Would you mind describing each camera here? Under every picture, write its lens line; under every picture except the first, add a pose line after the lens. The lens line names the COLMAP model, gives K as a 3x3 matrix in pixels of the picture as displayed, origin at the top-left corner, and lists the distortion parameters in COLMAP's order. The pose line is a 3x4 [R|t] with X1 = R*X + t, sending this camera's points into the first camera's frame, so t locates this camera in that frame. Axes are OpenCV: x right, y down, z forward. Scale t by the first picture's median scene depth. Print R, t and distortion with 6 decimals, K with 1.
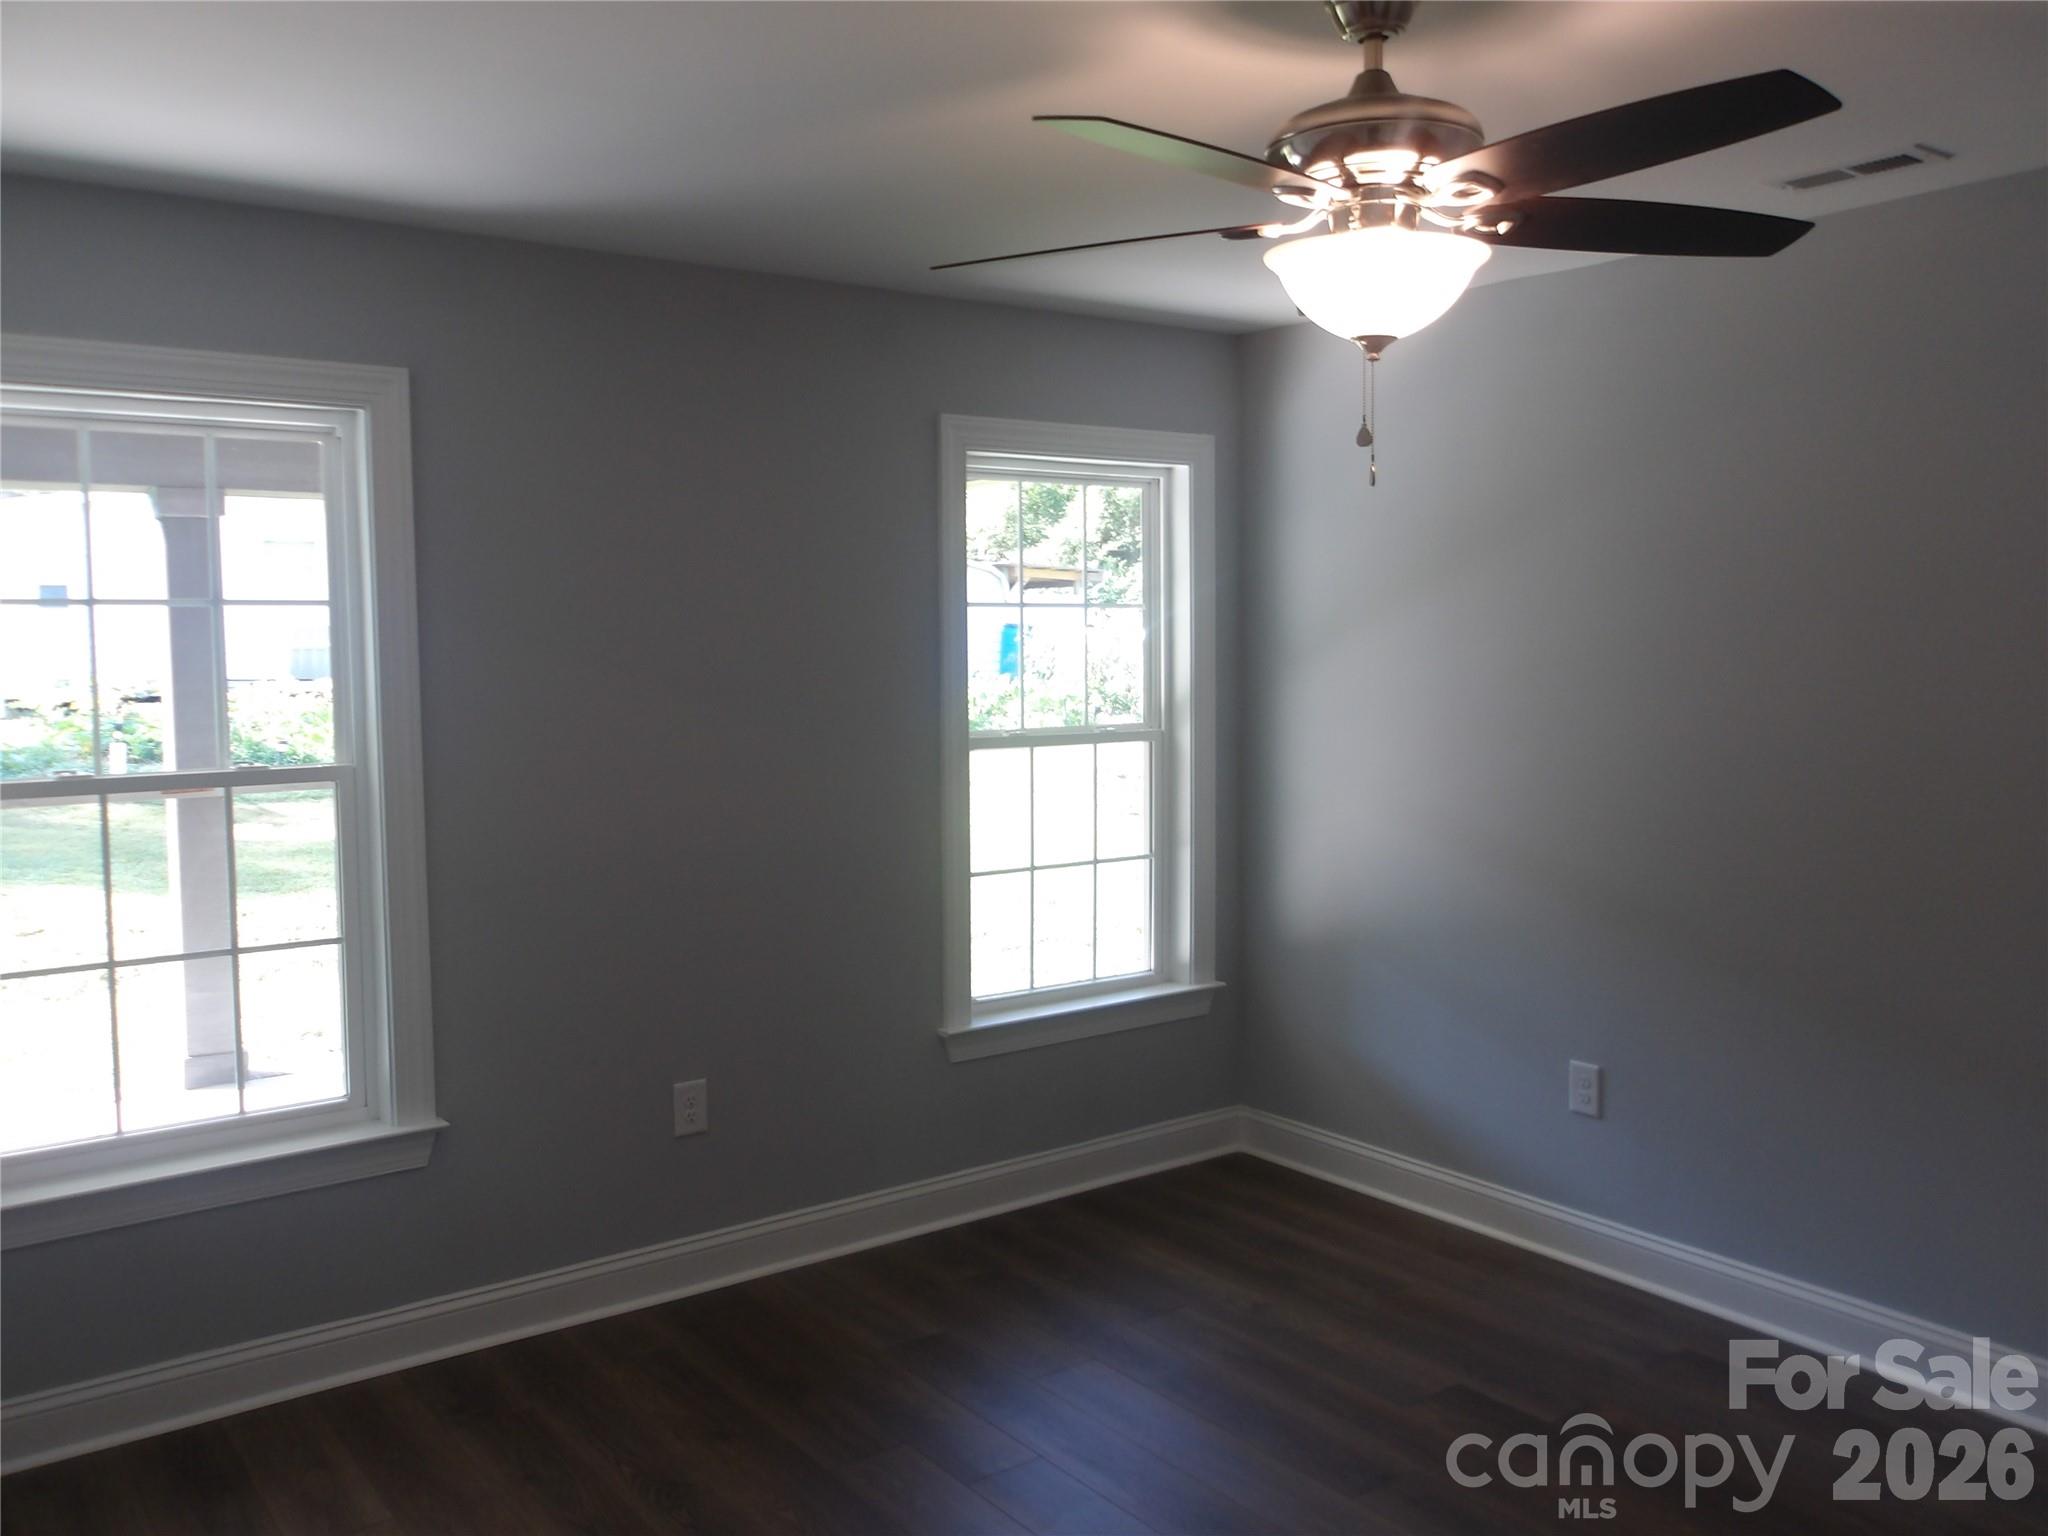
lens RADIAL K [[1660.5, 0, 1012.5], [0, 1660.5, 750.9], [0, 0, 1]] dist [0.000705, 0.013382]
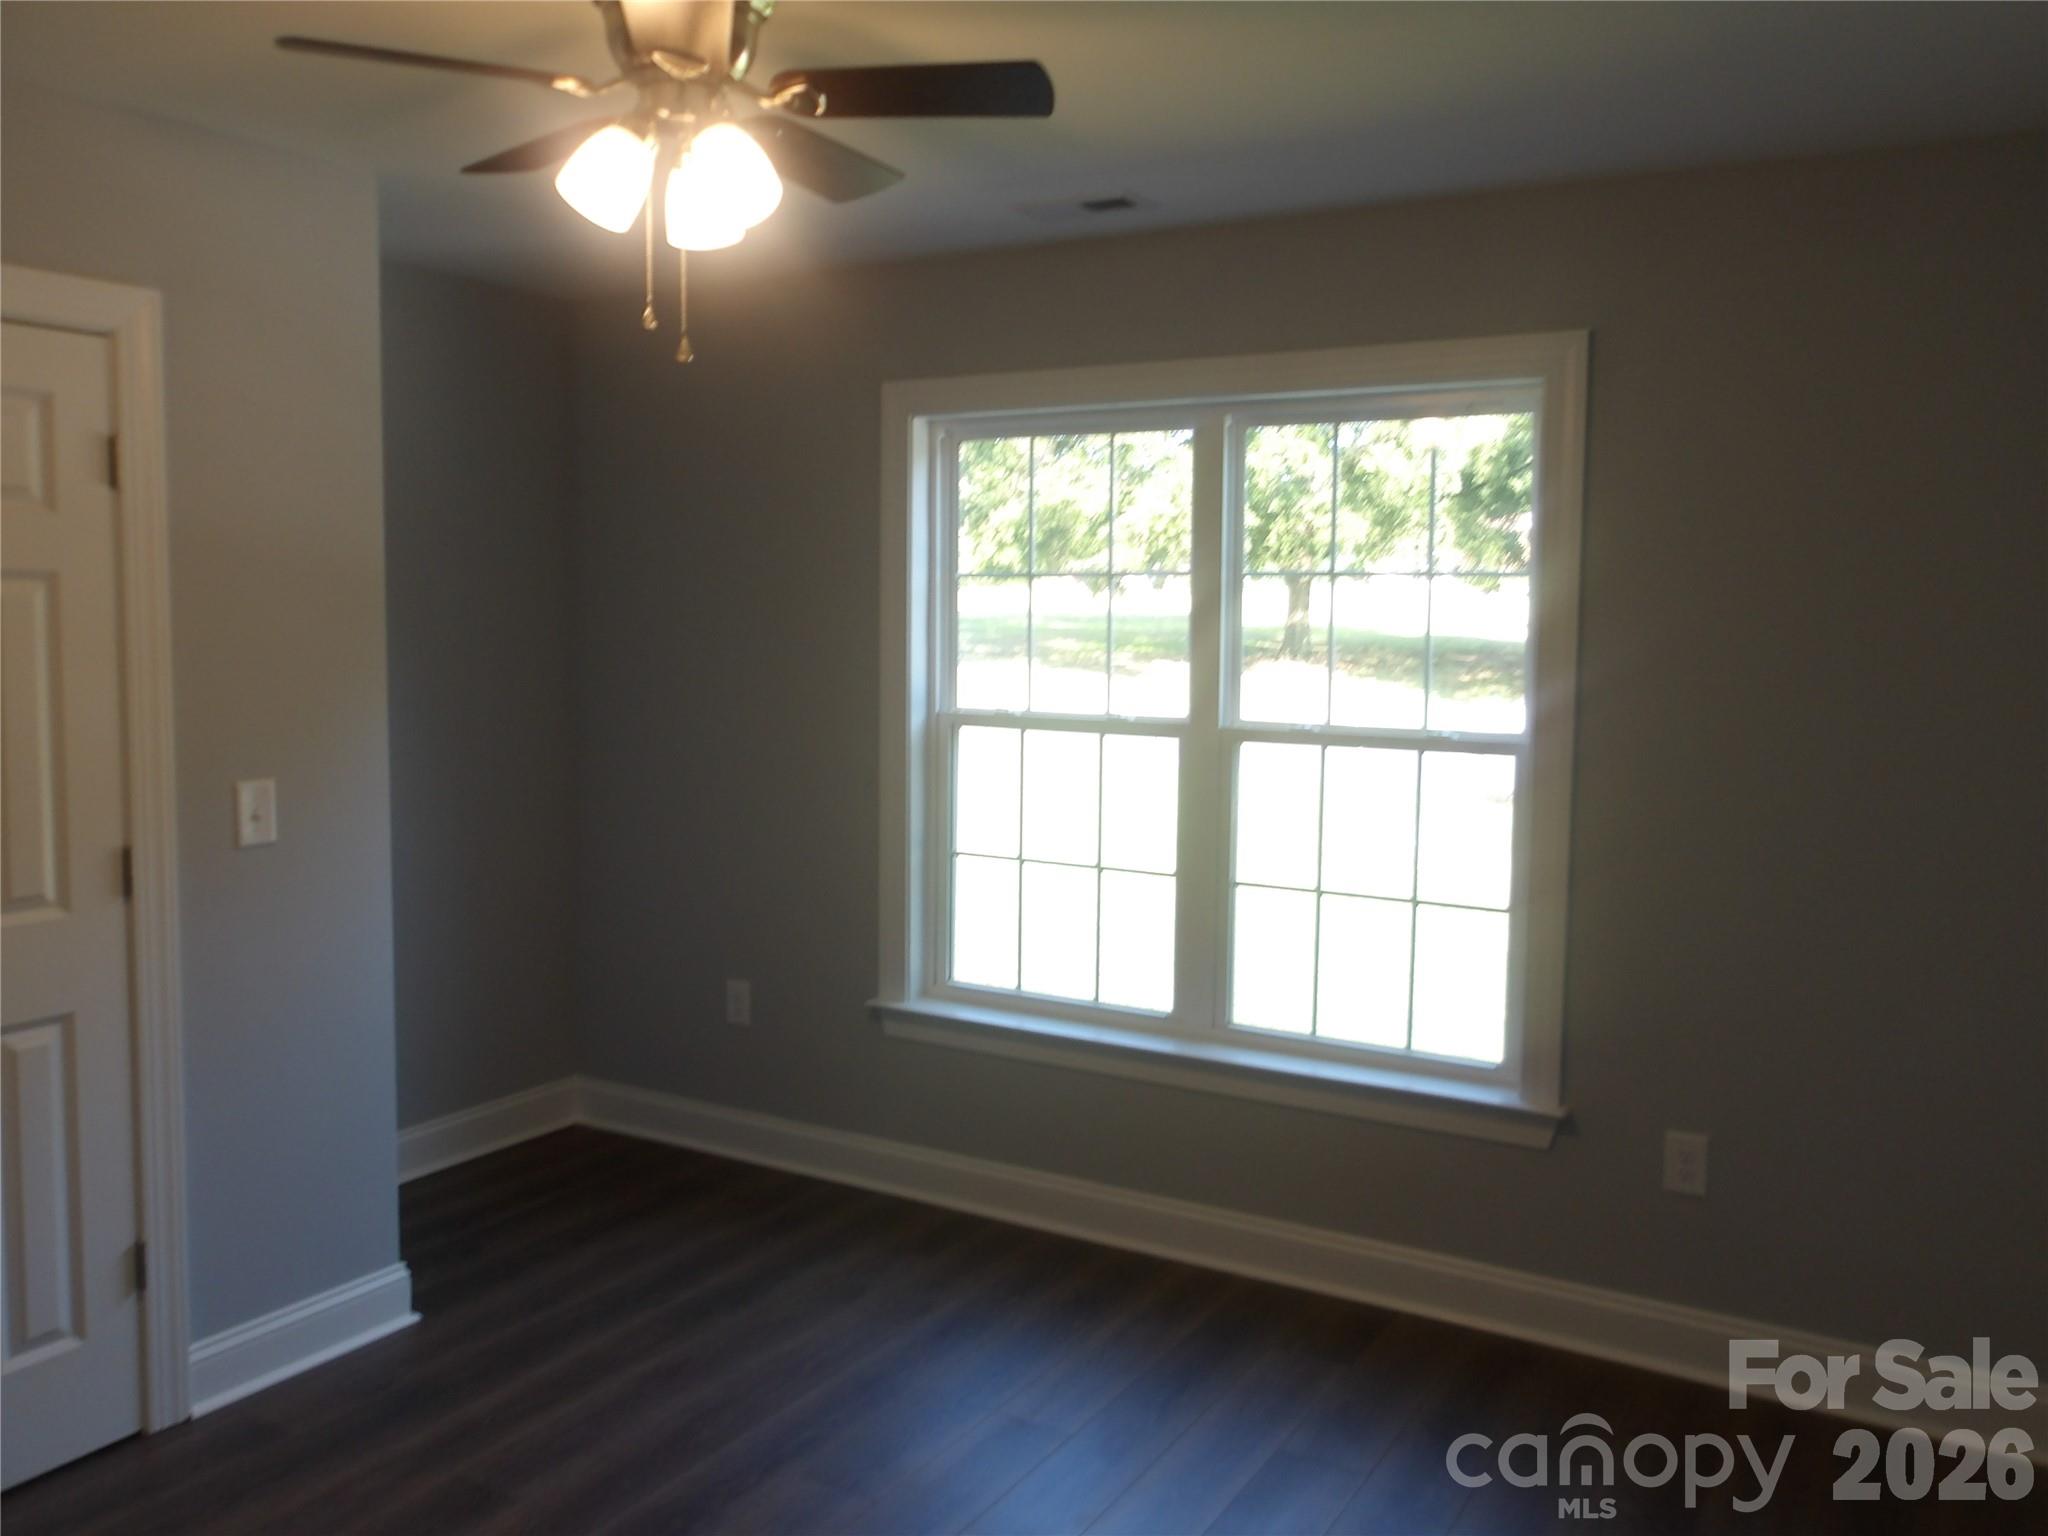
lens RADIAL K [[1660.5, 0, 1012.5], [0, 1660.5, 750.9], [0, 0, 1]] dist [0.000705, 0.013382]
pose [[0.406077, 0.089671, -0.909428, 0.836500], [-0.080763, 0.994802, 0.062027, -0.046153], [0.910263, 0.048260, 0.411209, 0.608706]]
